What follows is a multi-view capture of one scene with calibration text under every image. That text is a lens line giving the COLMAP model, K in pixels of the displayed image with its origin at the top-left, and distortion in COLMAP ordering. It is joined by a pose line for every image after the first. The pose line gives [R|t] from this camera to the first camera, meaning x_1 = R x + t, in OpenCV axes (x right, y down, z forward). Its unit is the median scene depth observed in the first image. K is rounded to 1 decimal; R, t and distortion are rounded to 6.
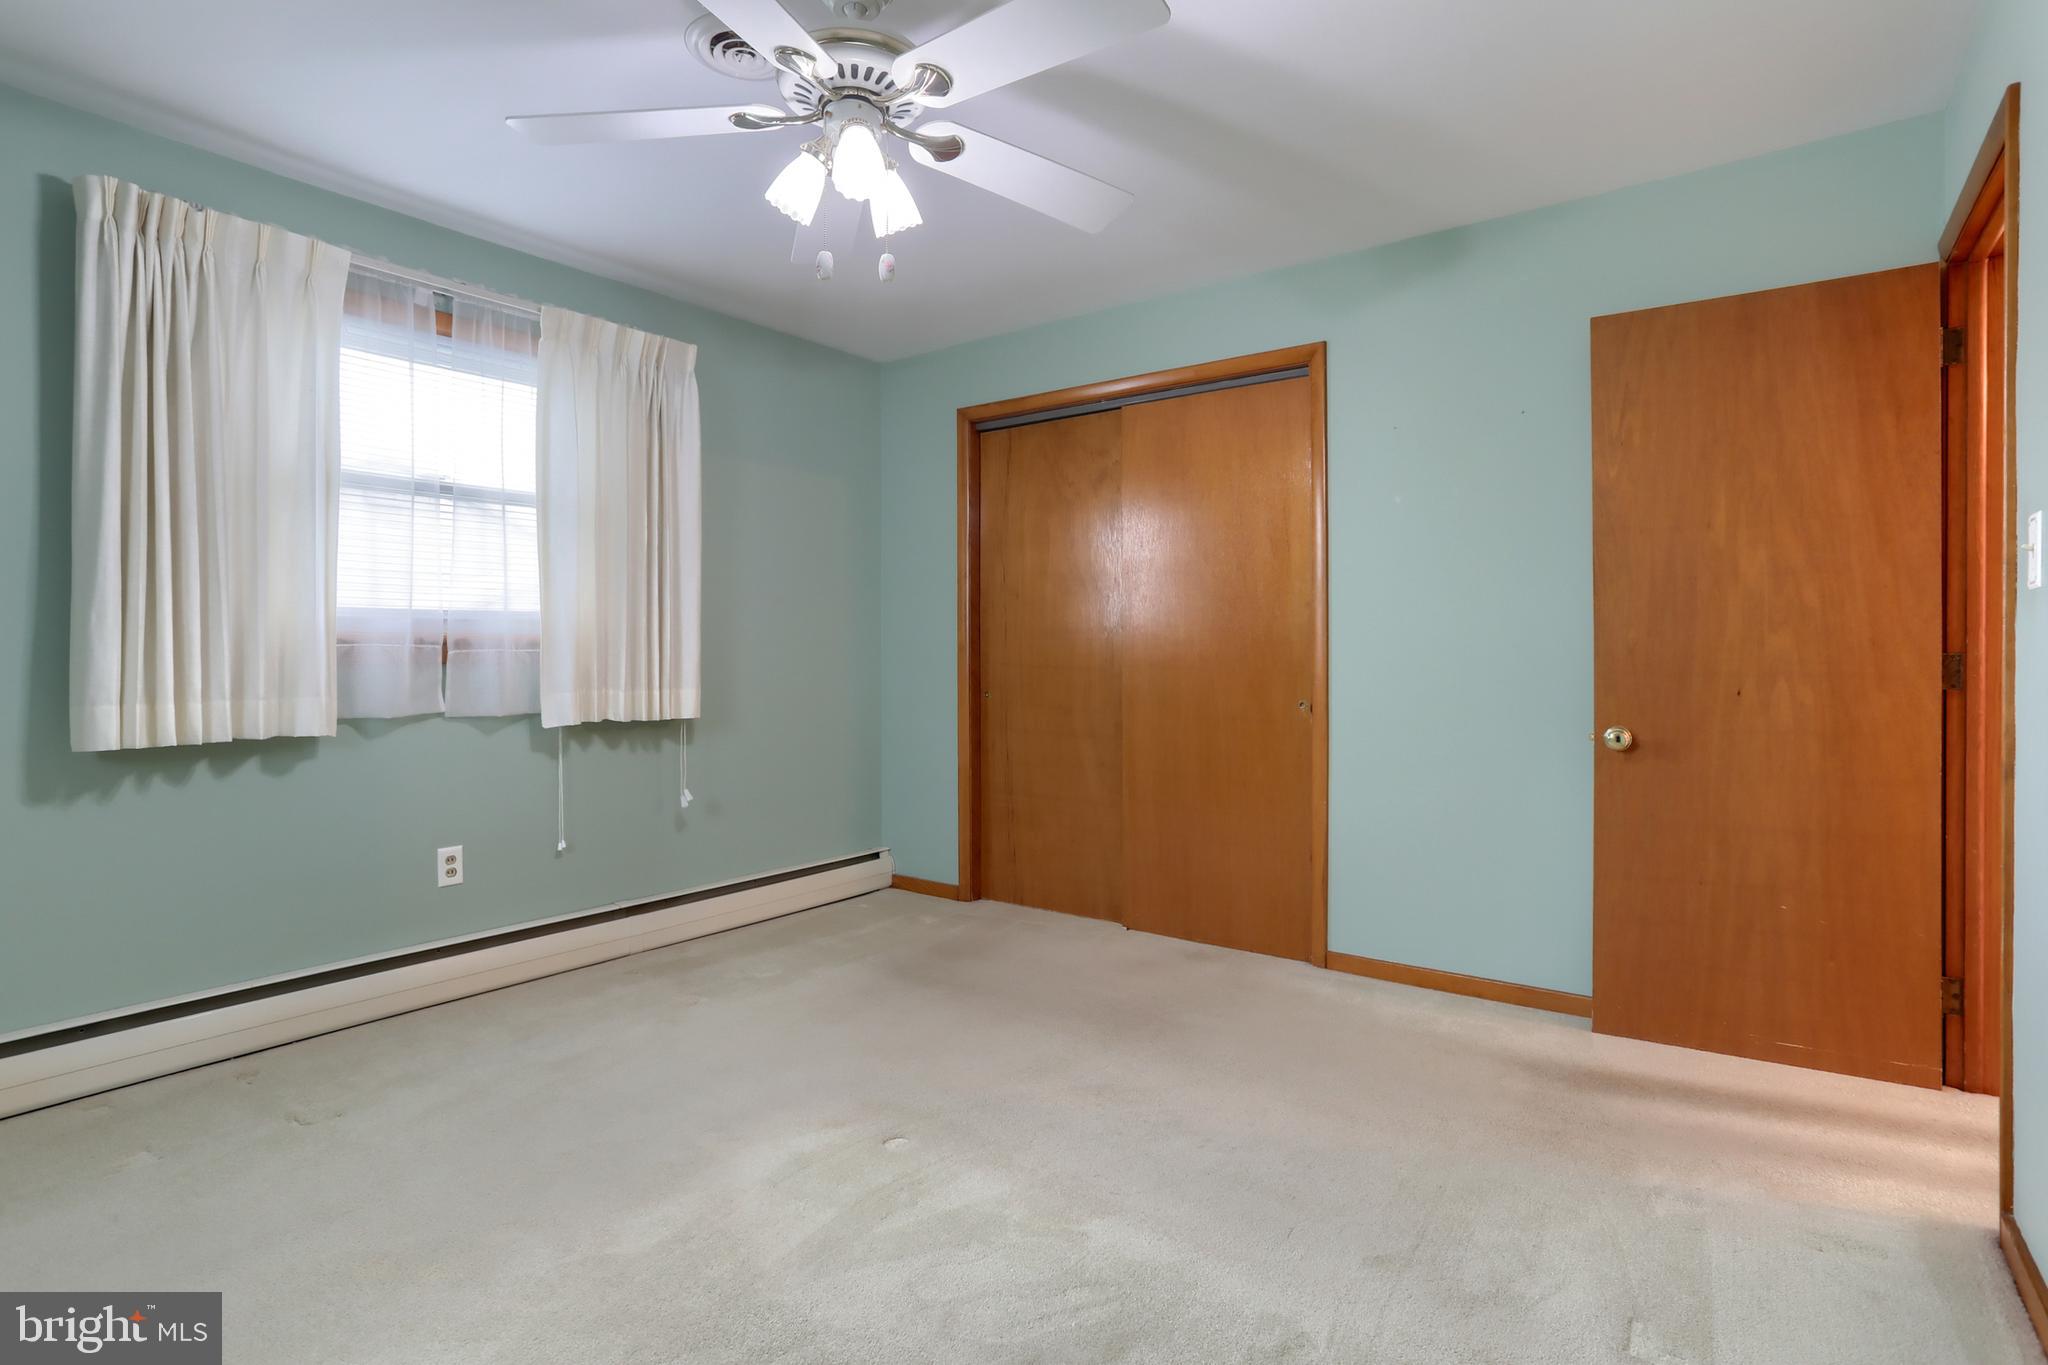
lens RADIAL K [[1015.2, 0, 1017.9], [0, 1015.2, 666.6], [0, 0, 1]] dist [-0.065411, 0.042845]
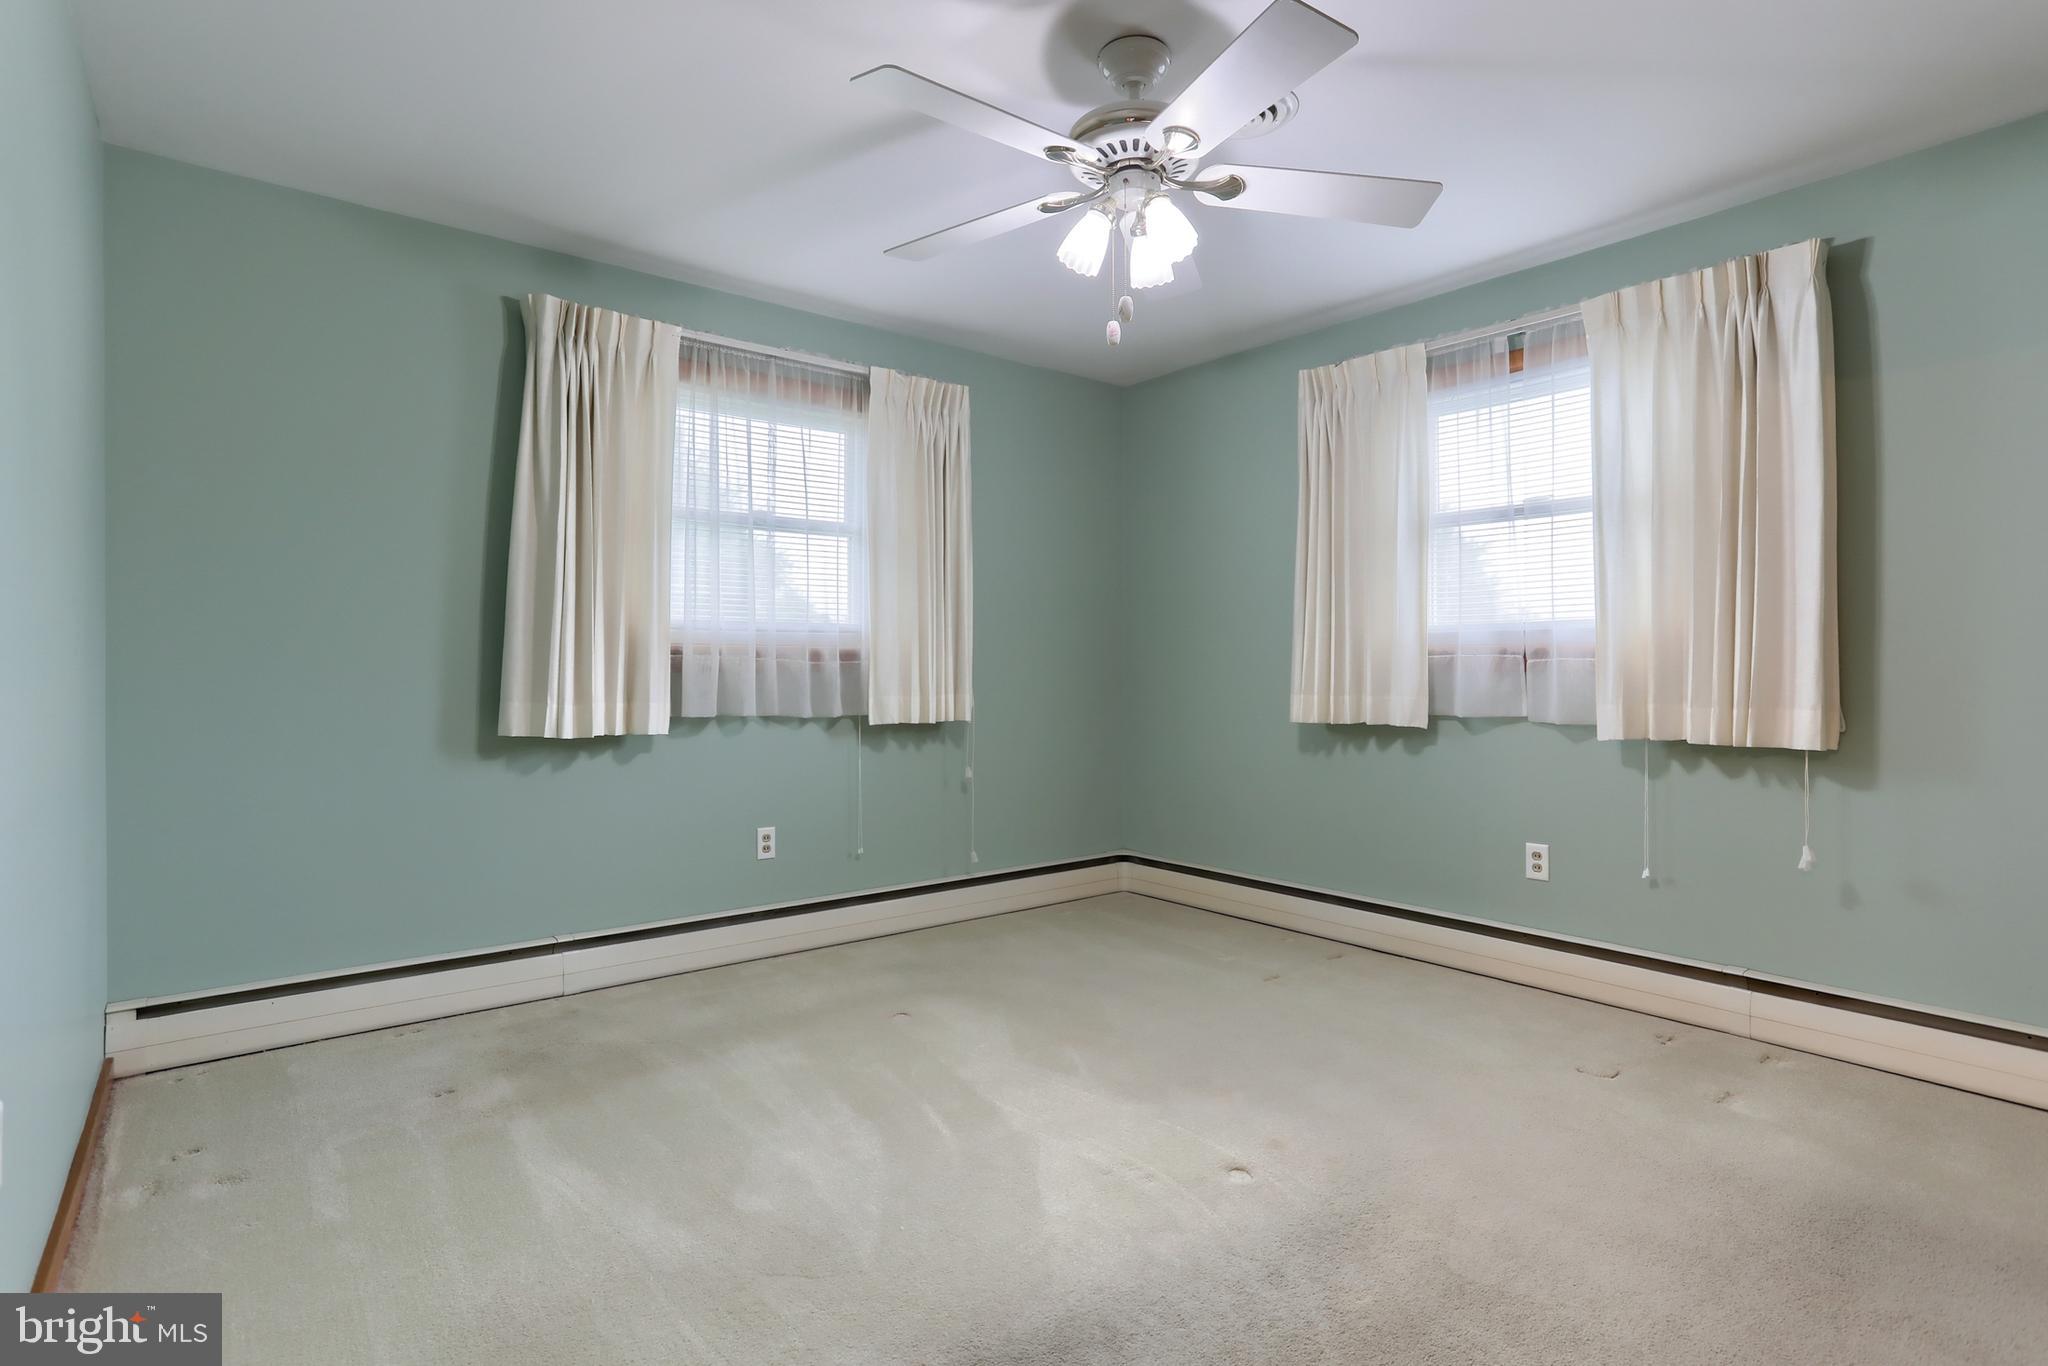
lens RADIAL K [[1015.2, 0, 1017.9], [0, 1015.2, 667.1], [0, 0, 1]] dist [-0.065411, 0.042845]
pose [[-0.238871, 0.000447, -0.971051, 0.613173], [-0.012273, 0.999919, 0.003480, -0.005106], [0.970974, 0.012749, -0.238846, 0.727386]]
